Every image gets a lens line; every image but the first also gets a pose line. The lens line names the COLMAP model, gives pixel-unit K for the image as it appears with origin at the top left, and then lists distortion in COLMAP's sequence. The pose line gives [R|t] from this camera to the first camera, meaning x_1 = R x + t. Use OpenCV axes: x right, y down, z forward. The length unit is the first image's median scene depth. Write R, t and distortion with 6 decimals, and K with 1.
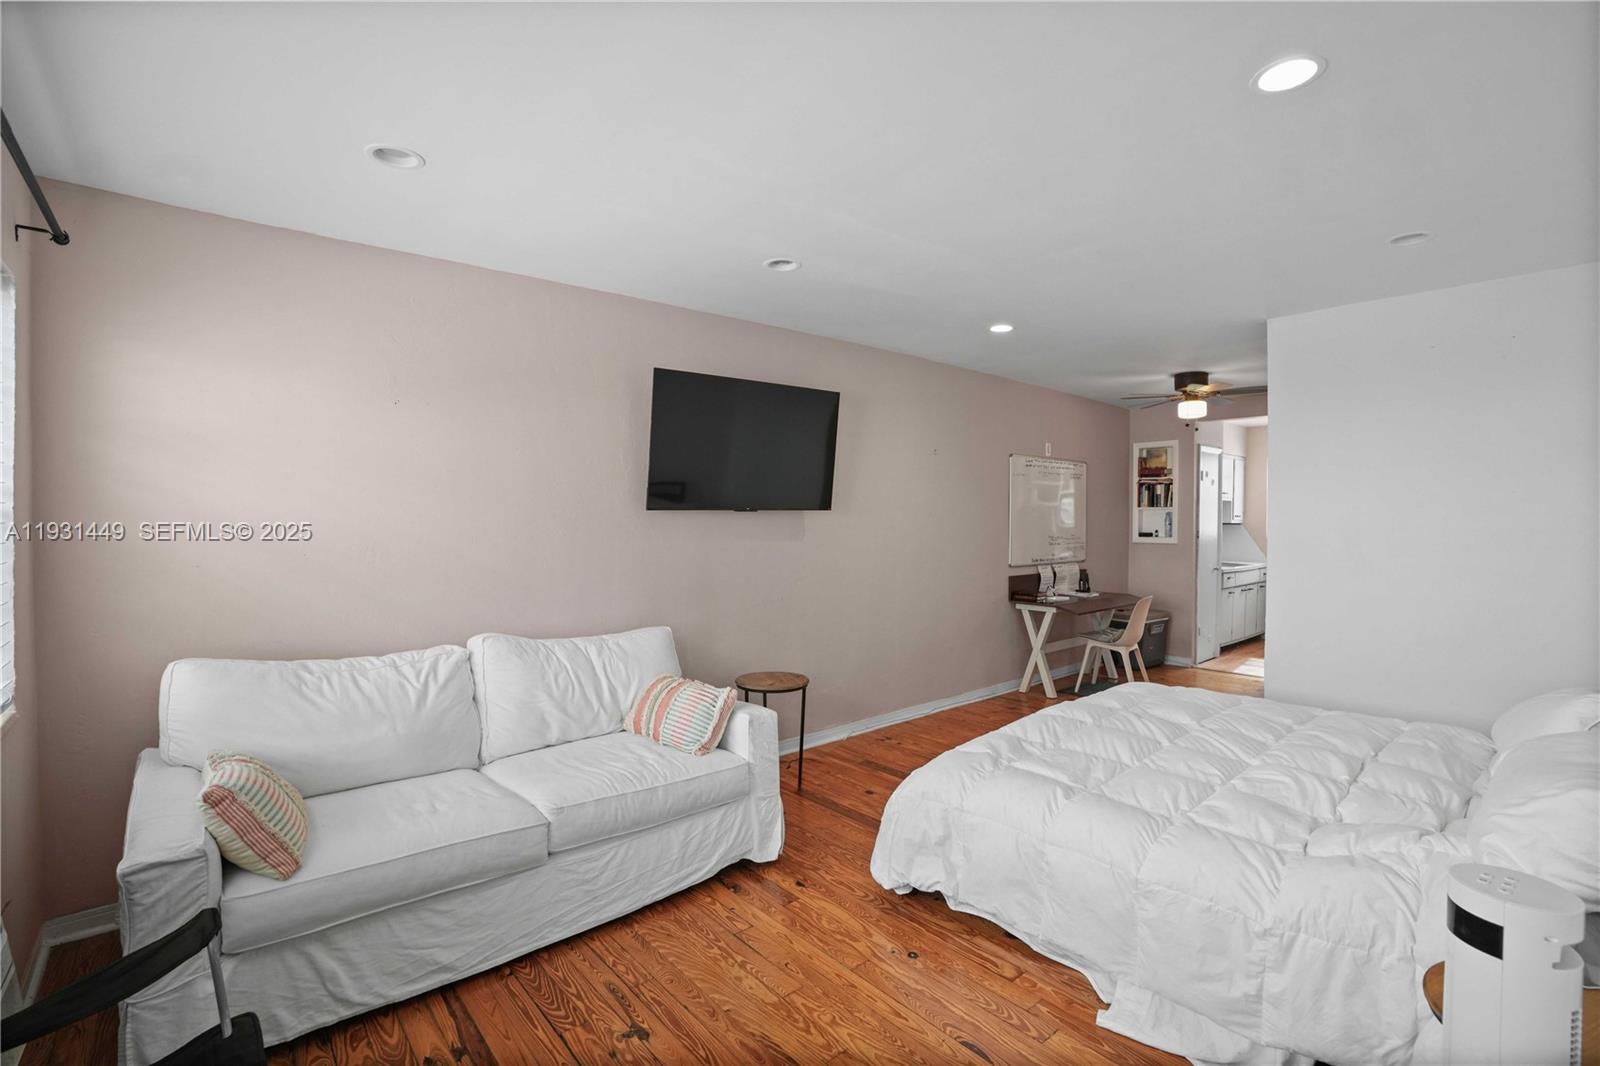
lens RADIAL K [[766.6, 0, 794.1], [0, 766.6, 543.8], [0, 0, 1]] dist [-0.003258, -0.000104]
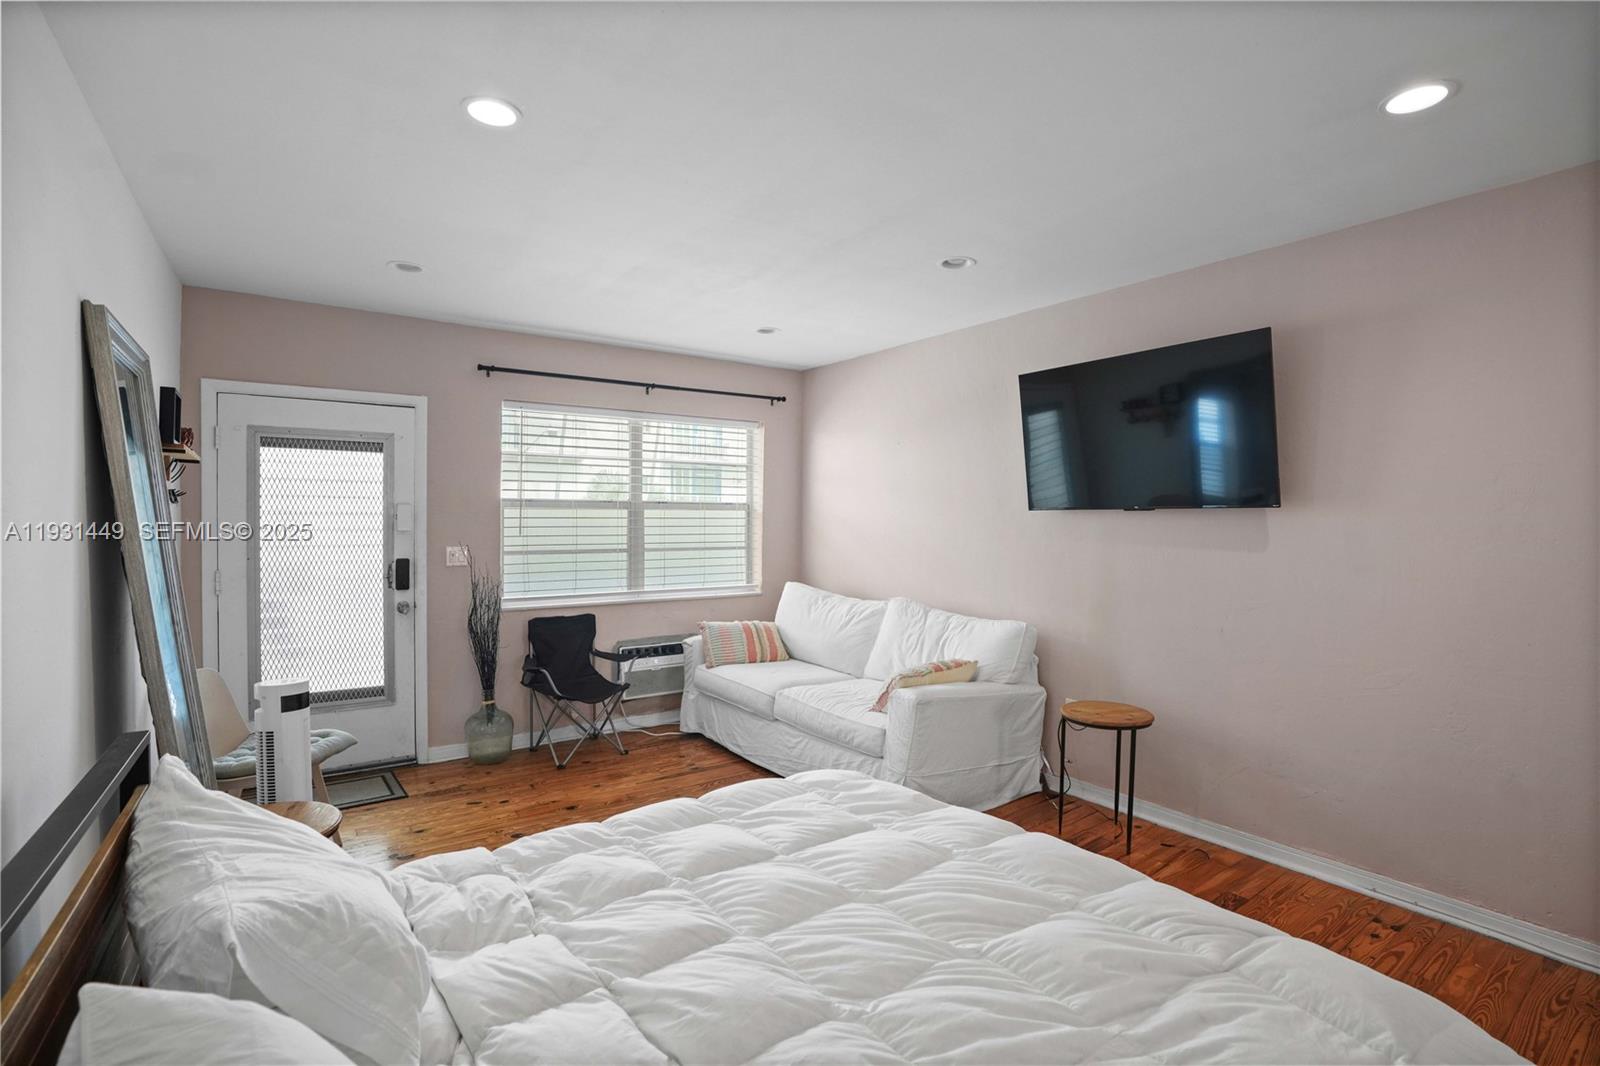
lens RADIAL K [[766.6, 0, 794.1], [0, 766.6, 543.8], [0, 0, 1]] dist [-0.003258, -0.000104]
pose [[-0.086993, 0.027814, -0.995821, 0.578275], [-0.050188, 0.998218, 0.032265, -0.010662], [0.994944, 0.052785, -0.085442, 0.510641]]
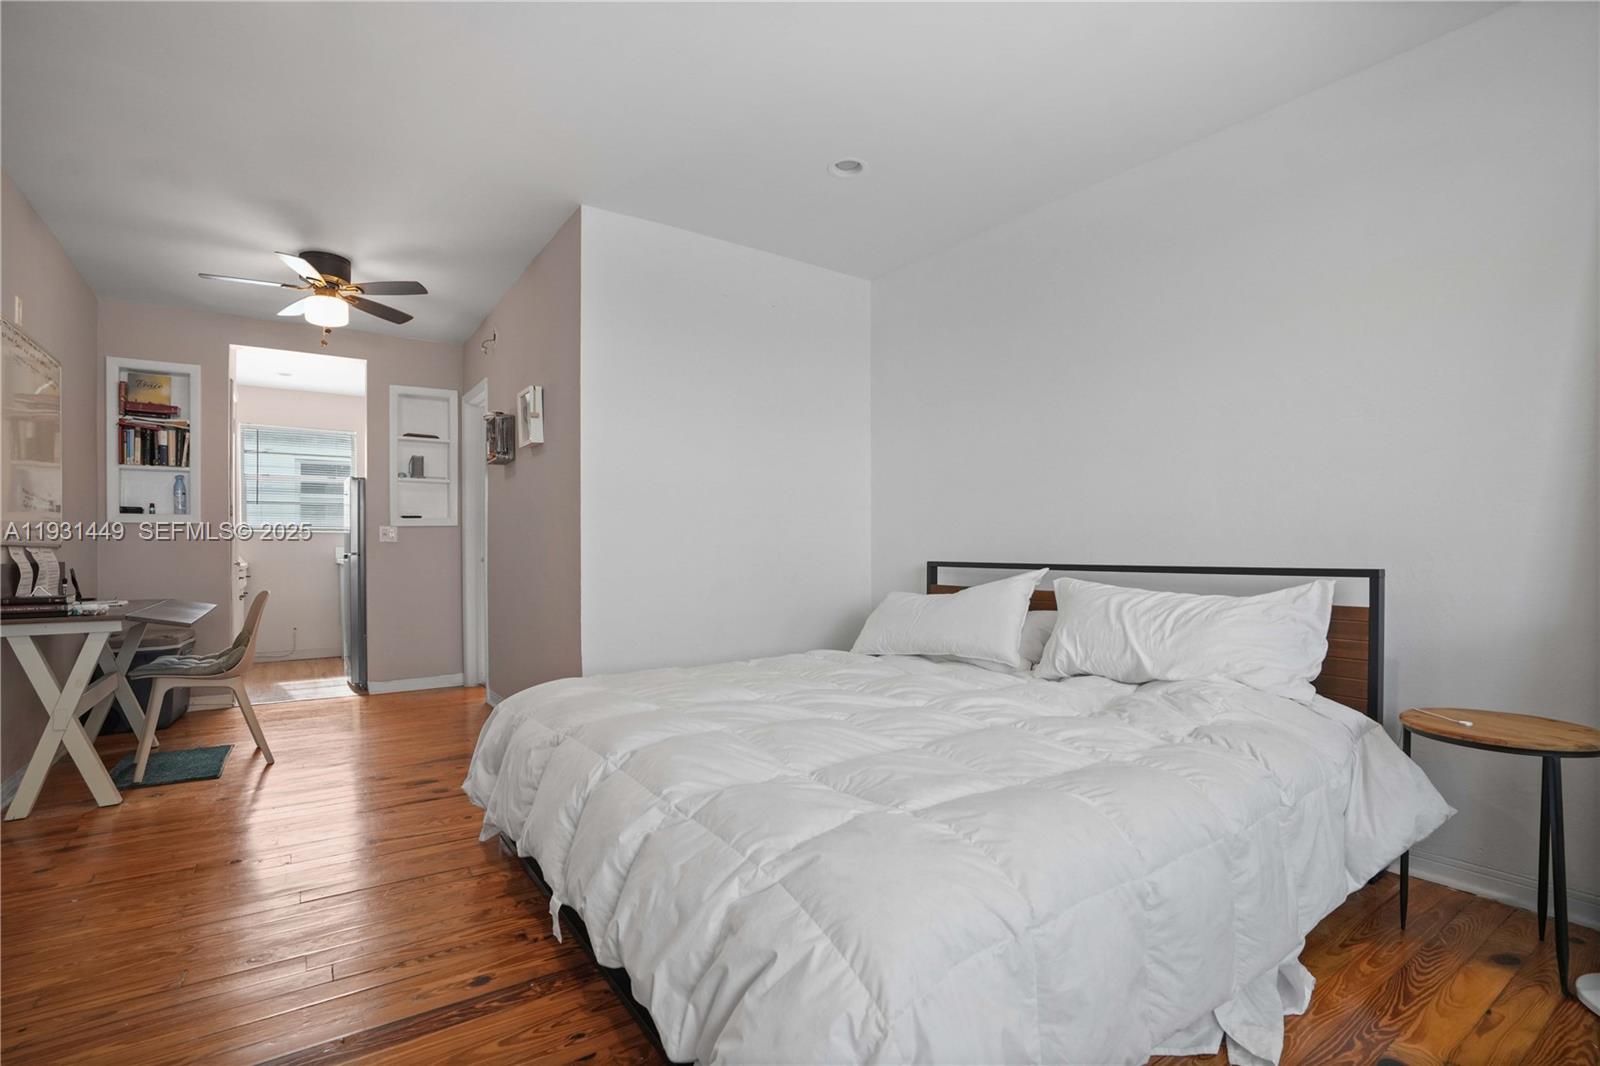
lens RADIAL K [[766.6, 0, 794.1], [0, 766.6, 543.8], [0, 0, 1]] dist [-0.003258, -0.000104]
pose [[0.105818, 0.016126, 0.994255, -0.103398], [0.045170, 0.998758, -0.021007, 0.058548], [-0.993359, 0.047133, 0.104958, 0.467578]]
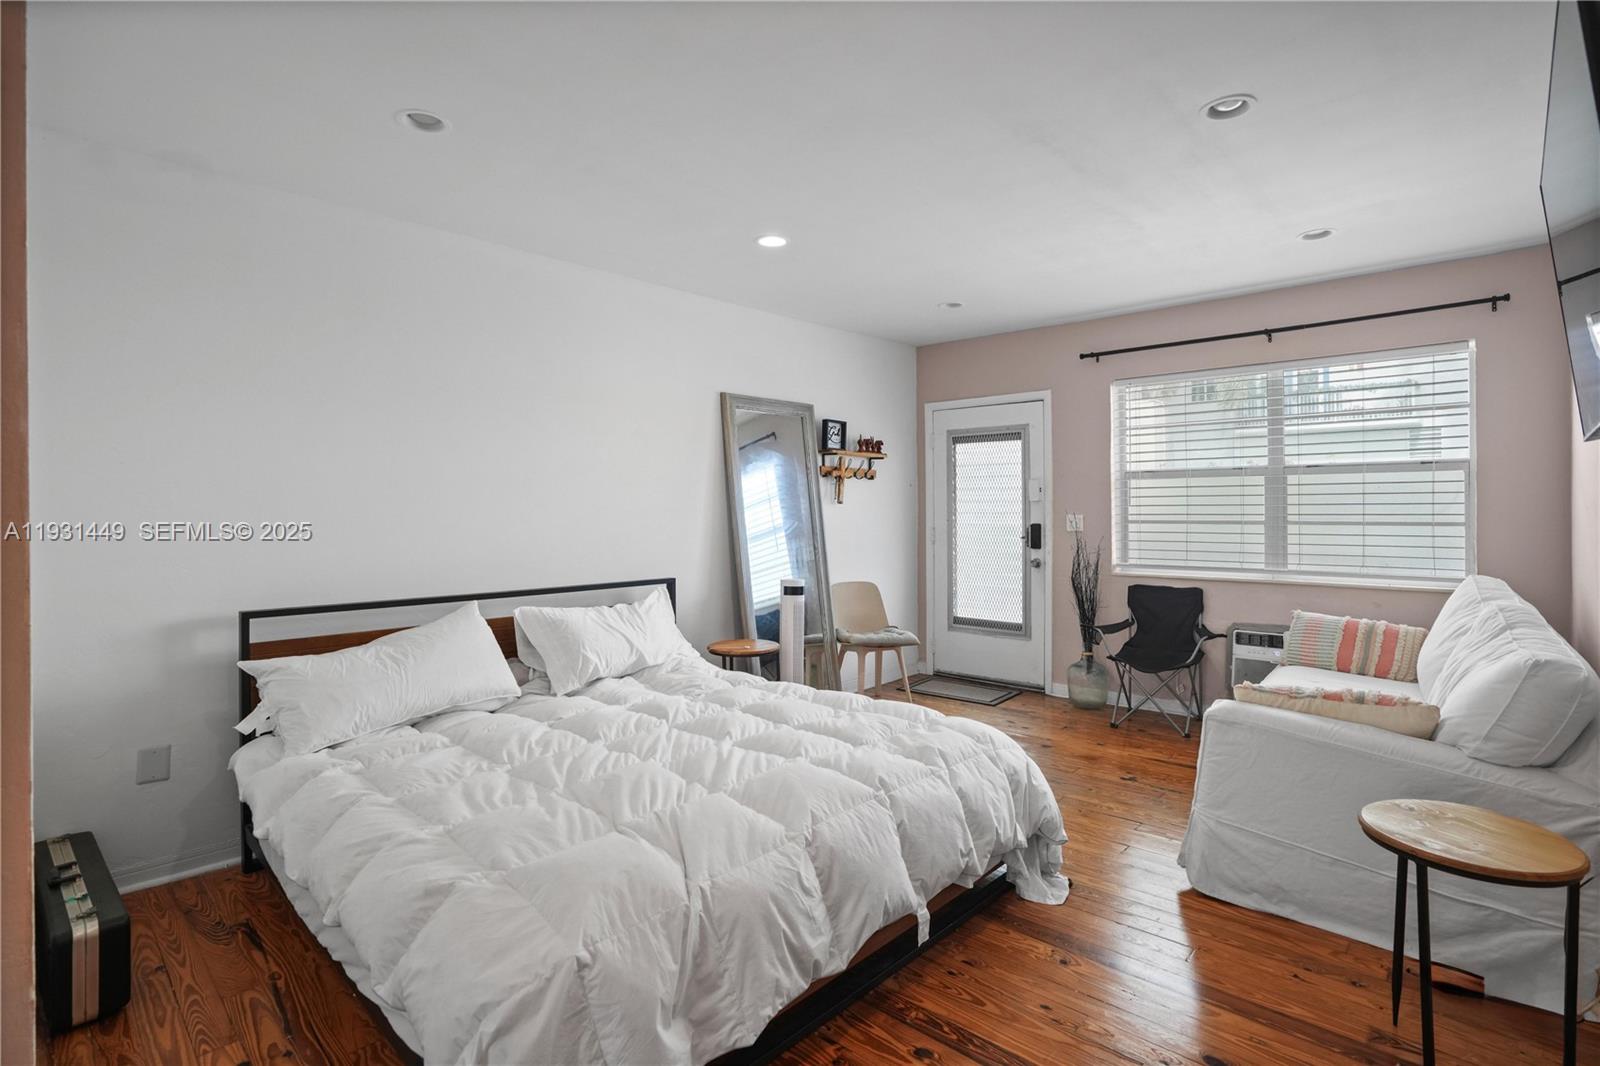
lens RADIAL K [[824.3, 0, 800.0], [0, 824.3, 503.2], [0, 0, 1]] dist [-0.001214, -0.000067]
pose [[-0.990693, 0.012262, -0.135560, 0.305111], [0.005756, 0.998817, 0.048283, -0.026127], [0.135992, 0.047054, -0.989592, 0.977224]]
